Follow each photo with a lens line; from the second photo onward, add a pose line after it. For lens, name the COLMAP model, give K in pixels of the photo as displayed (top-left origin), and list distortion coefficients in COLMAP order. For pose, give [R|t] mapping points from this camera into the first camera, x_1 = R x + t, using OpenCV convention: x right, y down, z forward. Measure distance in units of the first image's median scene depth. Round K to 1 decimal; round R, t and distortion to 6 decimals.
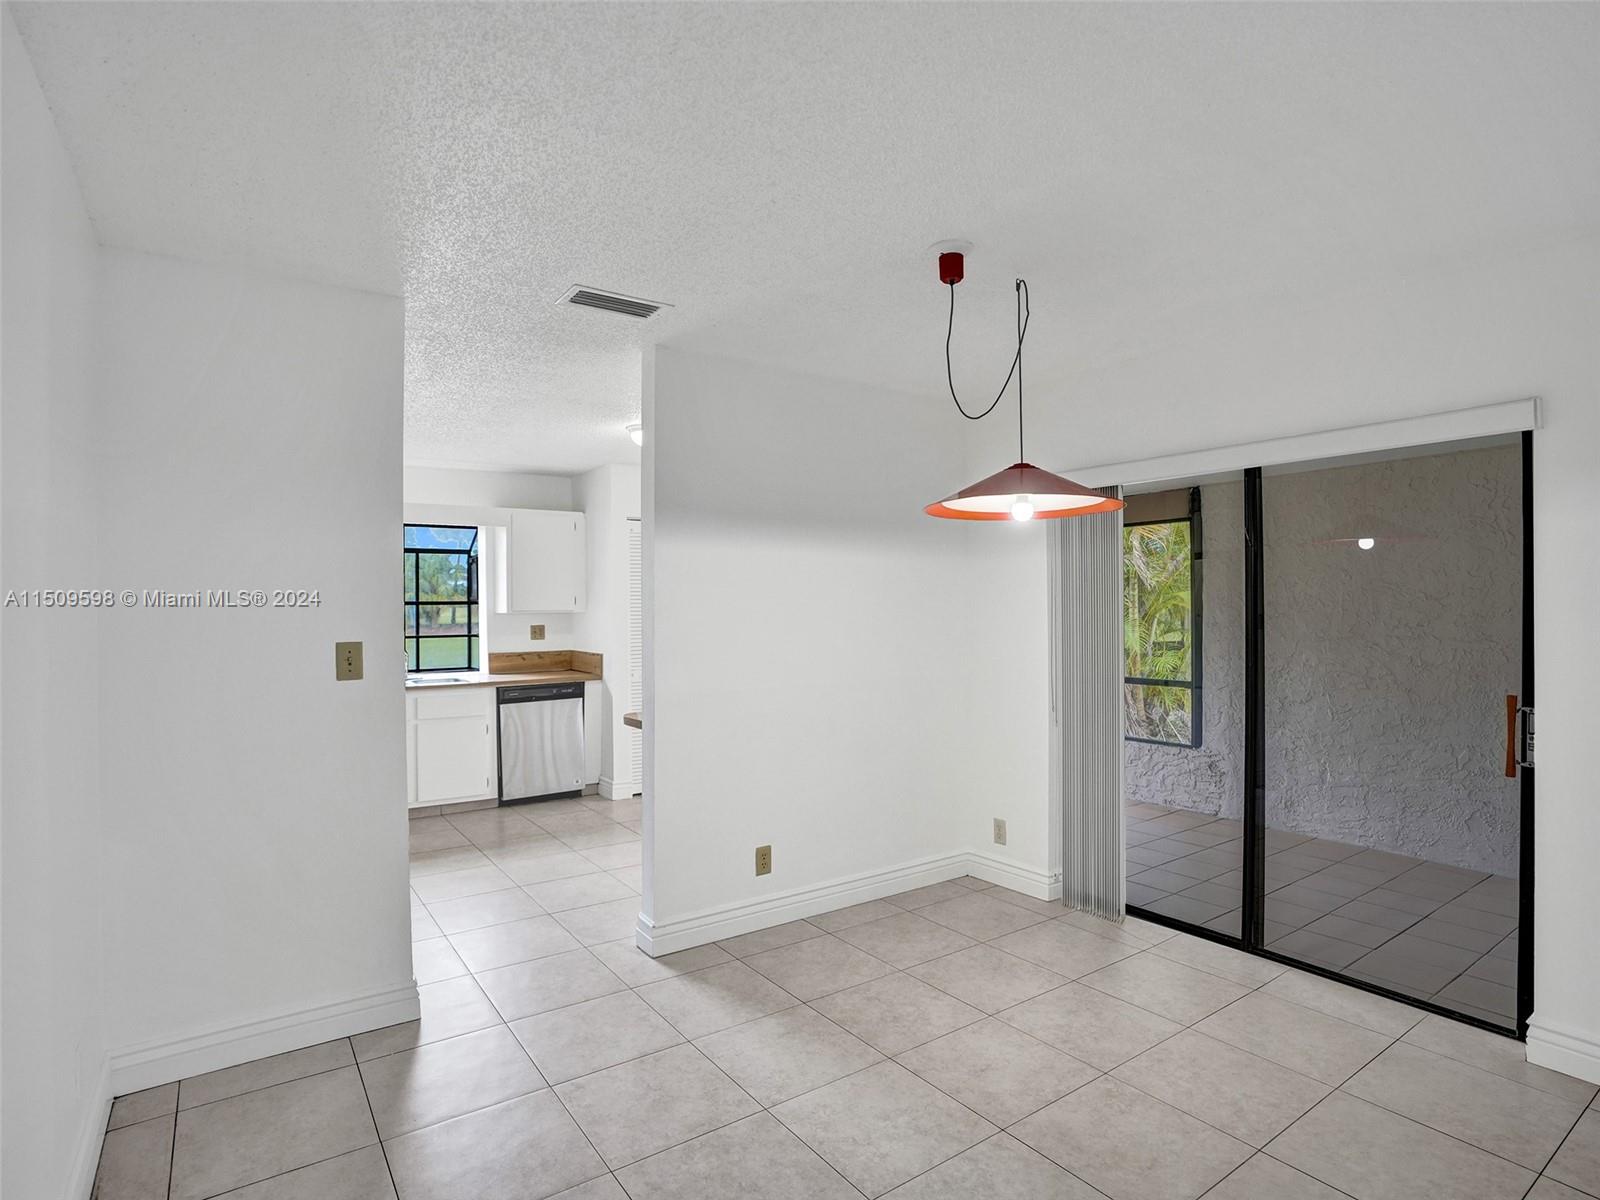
lens RADIAL K [[845.0, 0, 807.7], [0, 845.0, 604.5], [0, 0, 1]] dist [-0.068215, 0.024998]
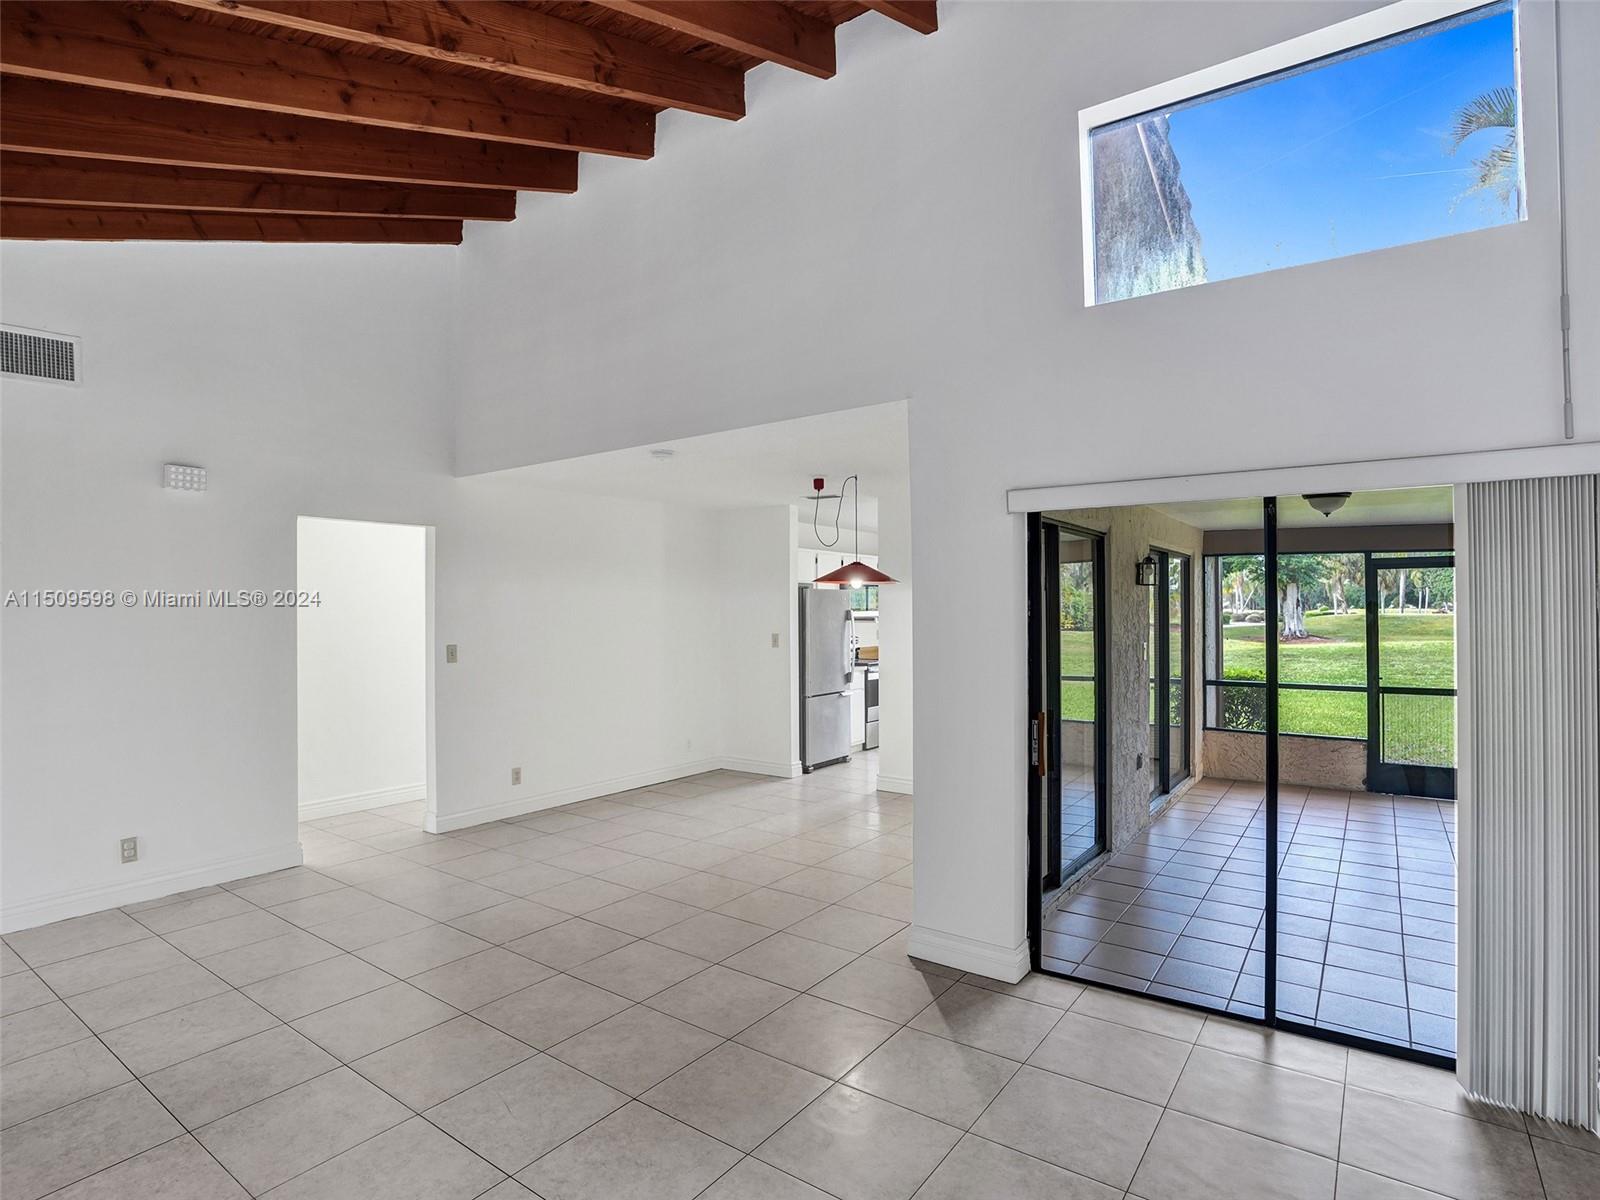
lens RADIAL K [[845.0, 0, 793.7], [0, 845.0, 593.9], [0, 0, 1]] dist [-0.068215, 0.024998]
pose [[0.327110, -0.009215, -0.944941, 0.980032], [-0.000829, 0.999949, -0.010038, -0.027569], [0.944986, 0.004067, 0.327086, 0.059674]]
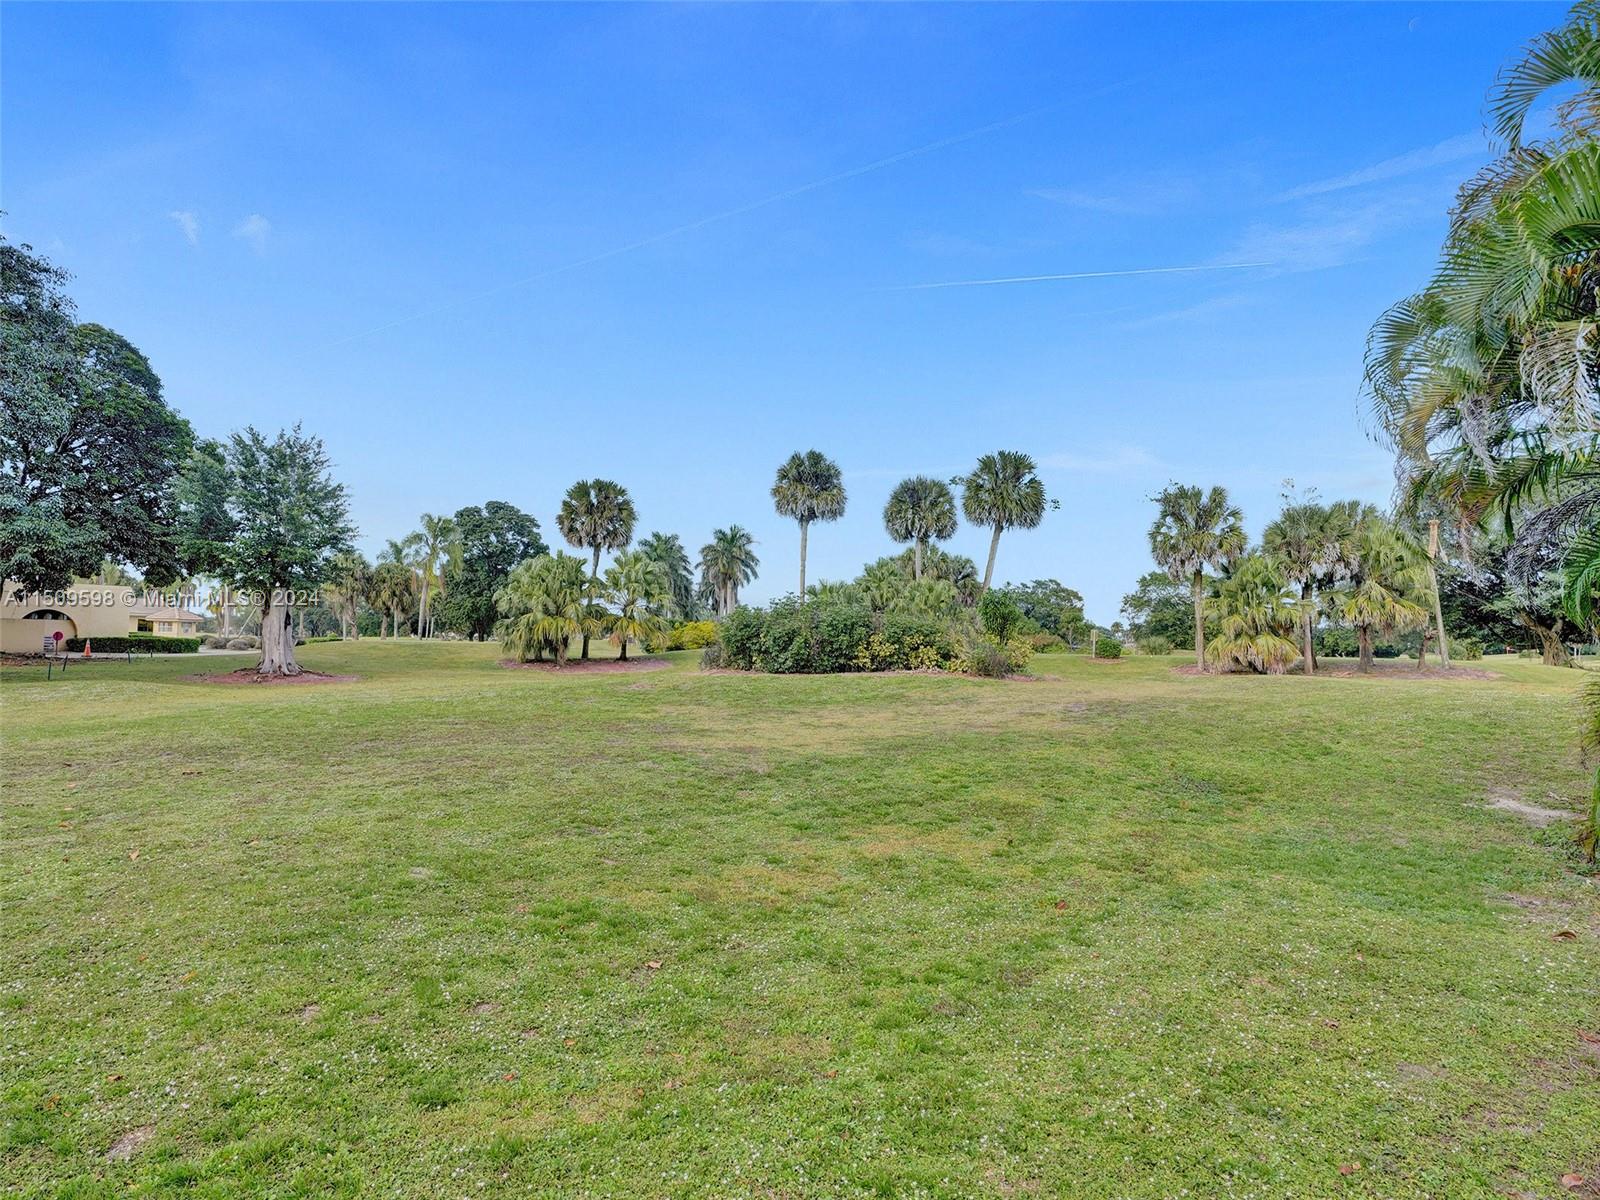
lens RADIAL K [[845.0, 0, 790.9], [0, 845.0, 594.5], [0, 0, 1]] dist [-0.068215, 0.024998]
pose [[0.986463, 0.013143, -0.163458, -1.169629], [-0.022762, 0.998108, -0.057111, 0.040349], [0.162399, 0.060058, 0.984896, 2.859454]]
